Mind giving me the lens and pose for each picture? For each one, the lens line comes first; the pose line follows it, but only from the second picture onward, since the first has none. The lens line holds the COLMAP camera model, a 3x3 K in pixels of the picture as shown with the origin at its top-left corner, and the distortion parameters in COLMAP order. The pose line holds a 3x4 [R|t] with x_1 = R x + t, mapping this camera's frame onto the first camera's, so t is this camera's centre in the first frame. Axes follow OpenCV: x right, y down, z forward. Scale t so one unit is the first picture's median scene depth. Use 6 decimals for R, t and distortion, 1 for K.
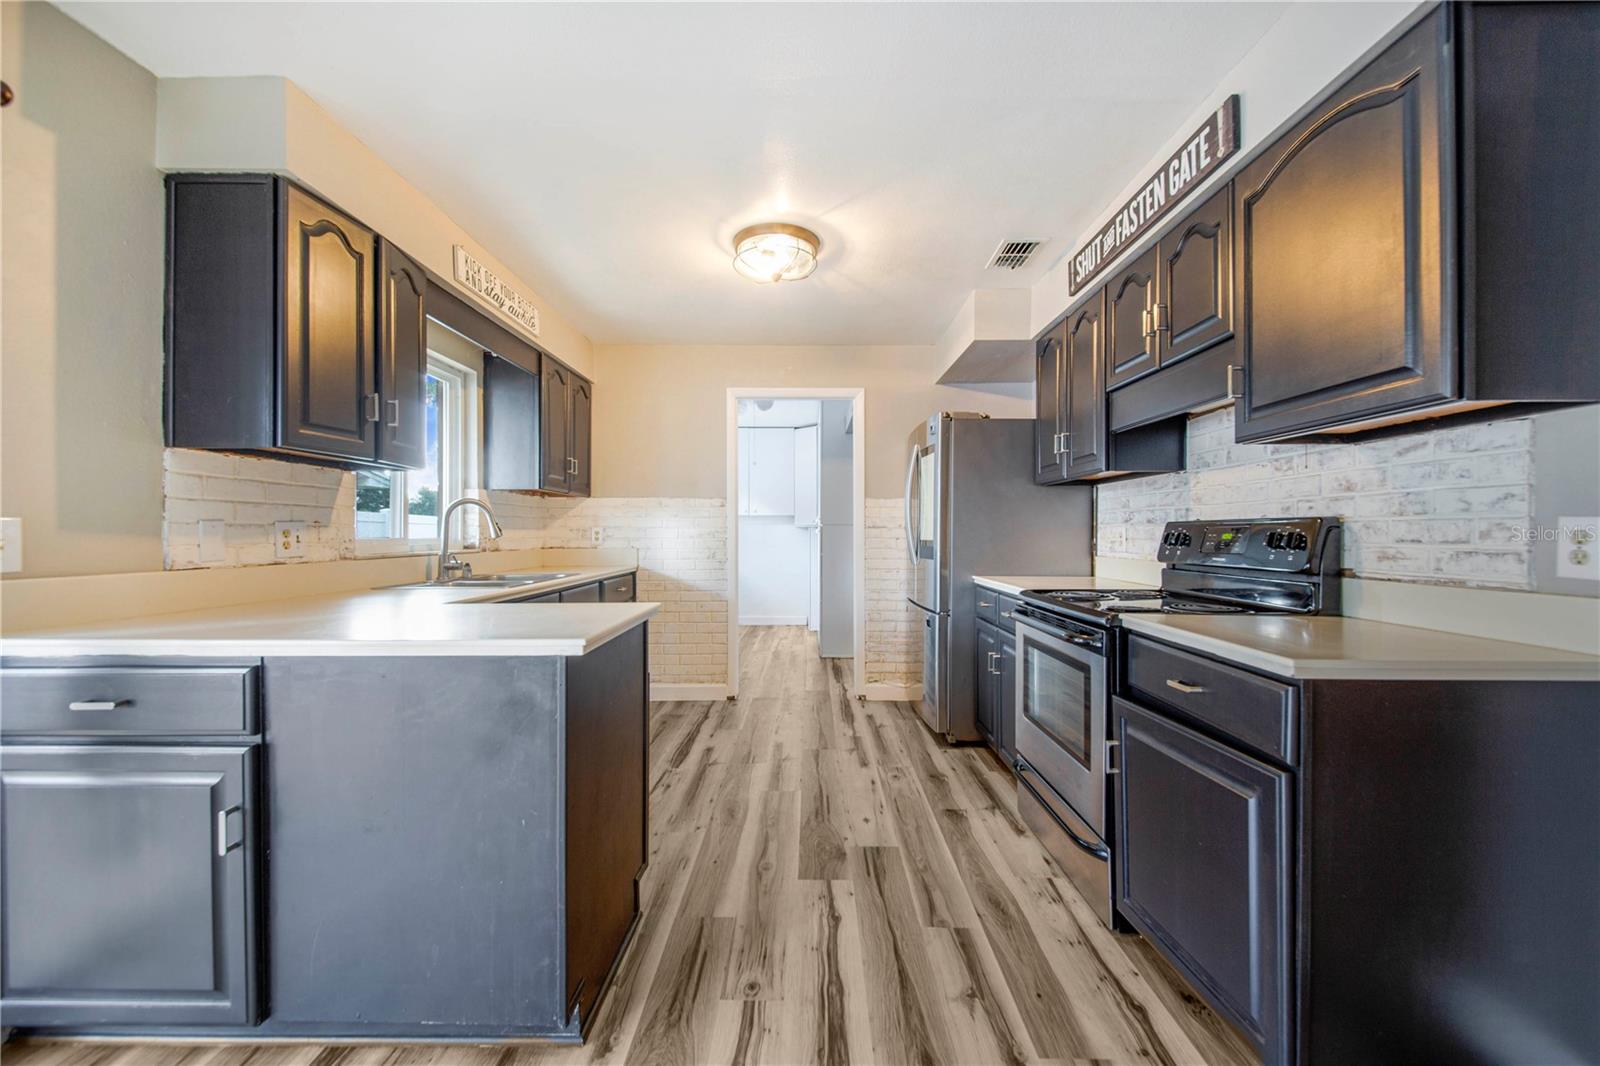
lens RADIAL K [[636.7, 0, 800.0], [0, 636.7, 533.0], [0, 0, 1]] dist [0.028052, -0.016819]
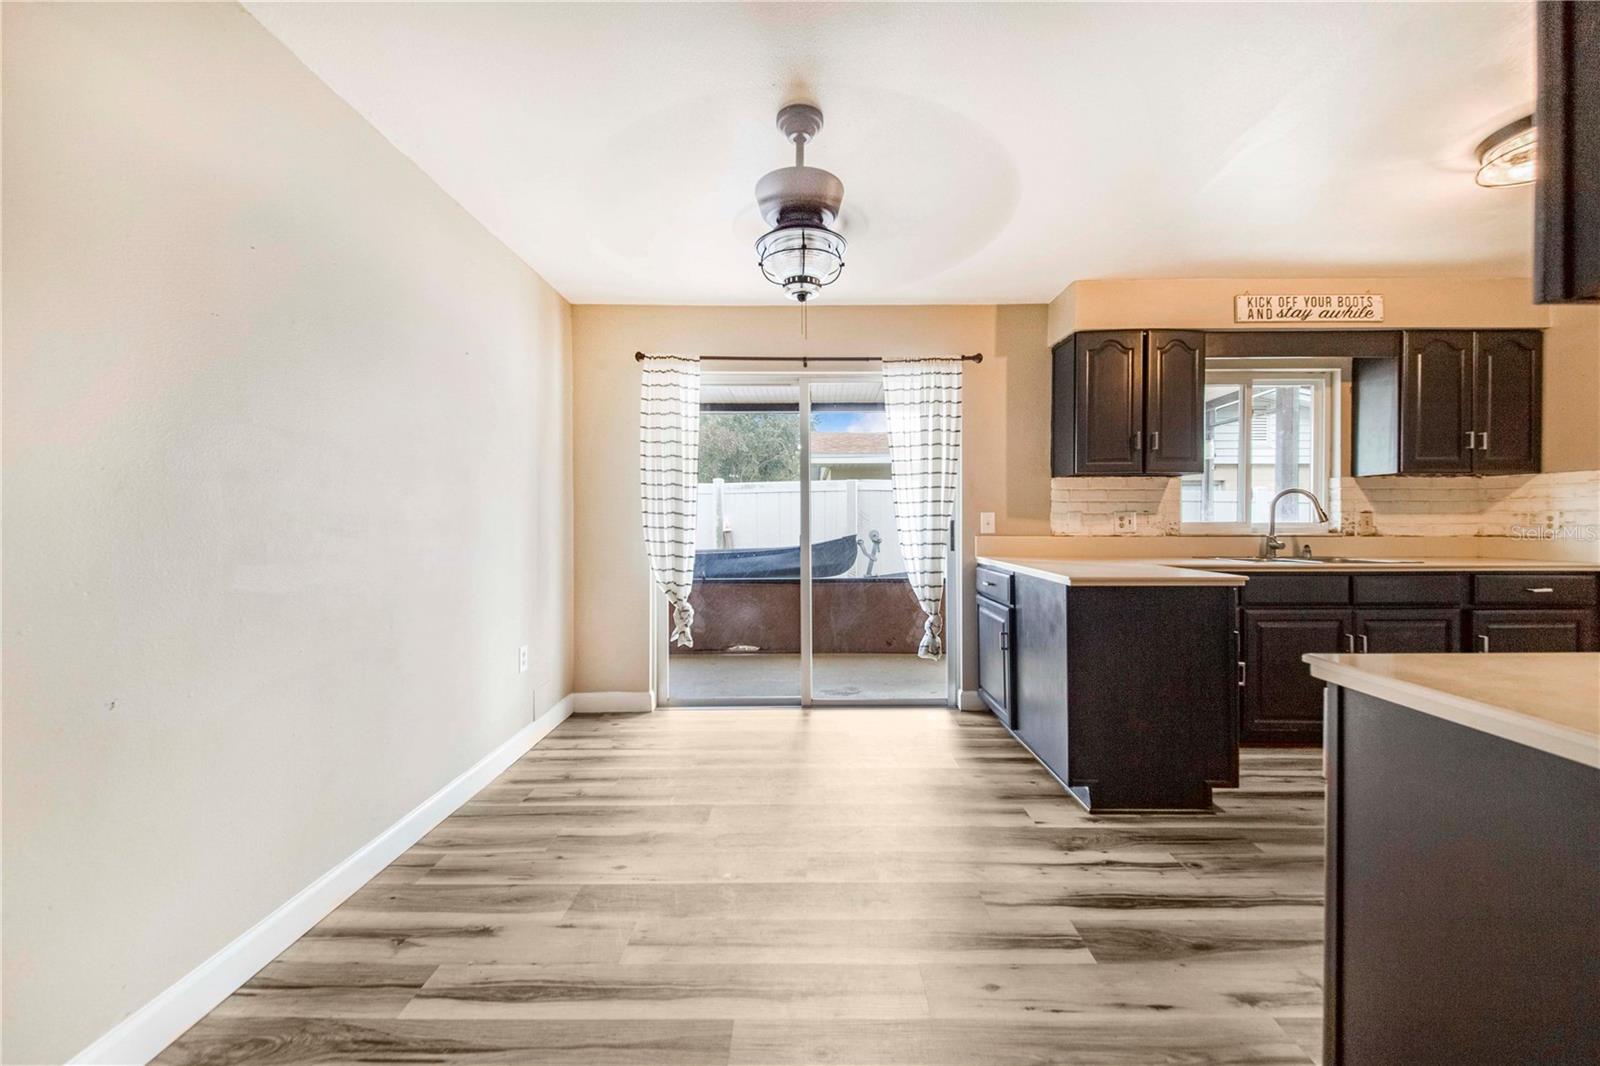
lens RADIAL K [[629.8, 0, 806.5], [0, 629.8, 534.1], [0, 0, 1]] dist [0.058211, -0.032618]
pose [[0.002609, 0.021529, -0.999765, 0.911160], [-0.001181, 0.999768, 0.021526, 0.006512], [0.999996, 0.001124, 0.002634, 0.156571]]
